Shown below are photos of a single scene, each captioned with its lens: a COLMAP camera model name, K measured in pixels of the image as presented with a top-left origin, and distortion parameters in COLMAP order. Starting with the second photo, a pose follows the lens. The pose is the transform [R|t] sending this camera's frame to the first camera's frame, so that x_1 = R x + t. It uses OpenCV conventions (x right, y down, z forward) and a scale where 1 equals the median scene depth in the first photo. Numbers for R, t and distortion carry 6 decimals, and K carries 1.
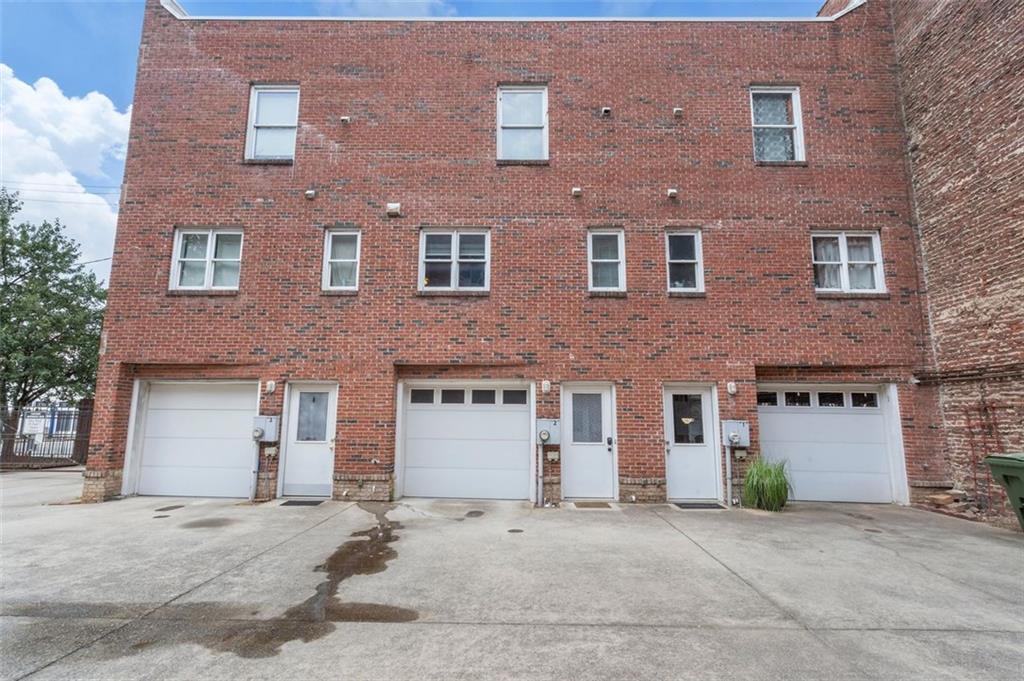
lens RADIAL K [[502.3, 0, 513.7], [0, 502.3, 344.6], [0, 0, 1]] dist [-0.000958, 0.000489]
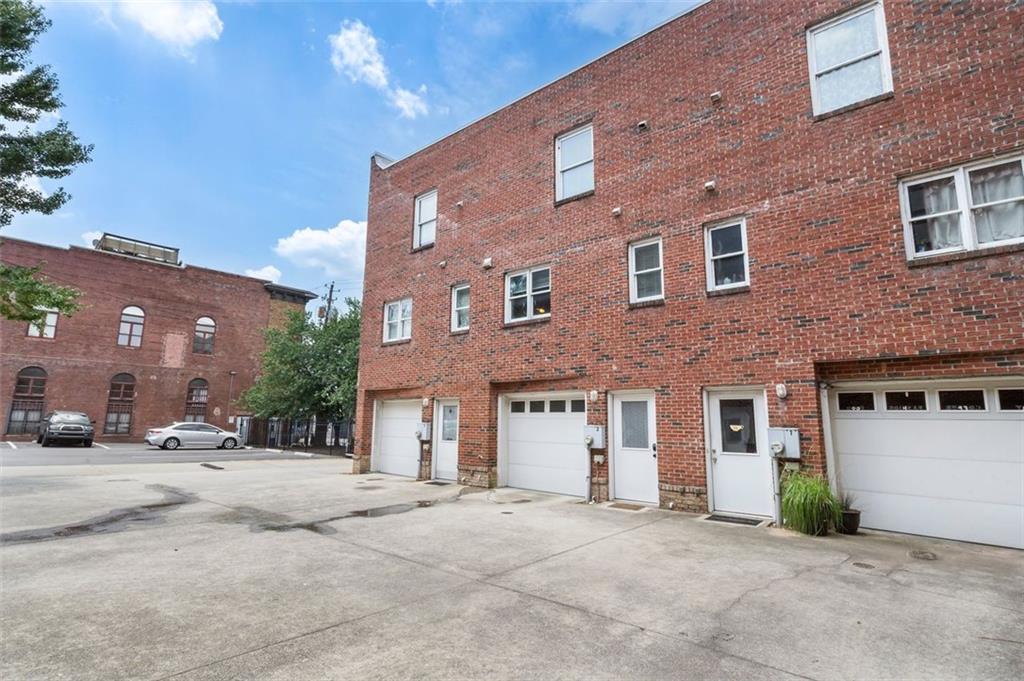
lens RADIAL K [[527.8, 0, 512.2], [0, 527.8, 336.0], [0, 0, 1]] dist [0.002350, 0.000553]
pose [[0.755050, -0.106389, -0.646979, 0.669783], [0.089822, 0.994229, -0.058665, 0.003829], [0.649486, -0.013818, 0.760248, -0.000686]]
